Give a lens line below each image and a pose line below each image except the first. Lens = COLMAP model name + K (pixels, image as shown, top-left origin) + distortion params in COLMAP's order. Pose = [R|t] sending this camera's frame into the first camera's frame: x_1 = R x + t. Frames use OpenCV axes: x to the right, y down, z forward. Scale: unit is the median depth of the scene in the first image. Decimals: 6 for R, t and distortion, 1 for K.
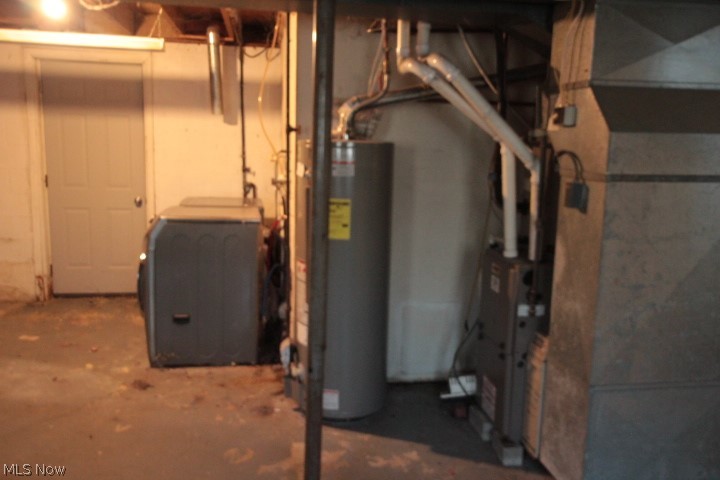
lens RADIAL K [[646.4, 0, 360.0], [0, 646.4, 240.0], [0, 0, 1]] dist [-0.000908, -0.000099]
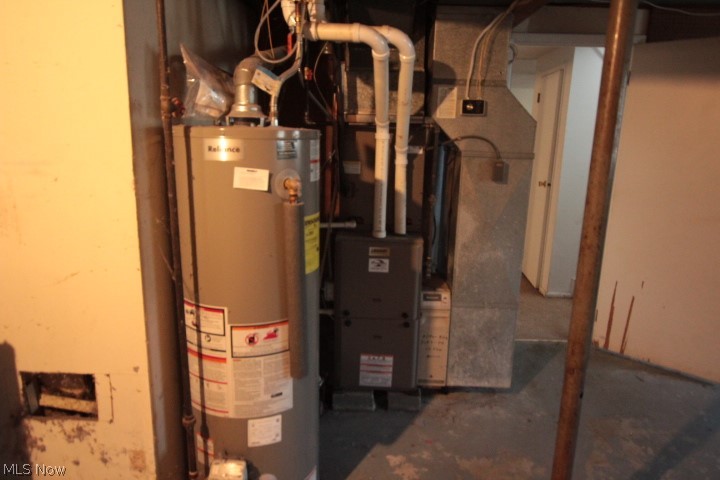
lens RADIAL K [[488.9, 0, 360.0], [0, 488.9, 240.0], [0, 0, 1]] dist [0.001884, 0.000230]
pose [[0.177087, -0.228982, 0.957187, -0.617541], [0.146174, 0.967891, 0.204499, -0.158573], [-0.973280, 0.103701, 0.204872, 0.966544]]
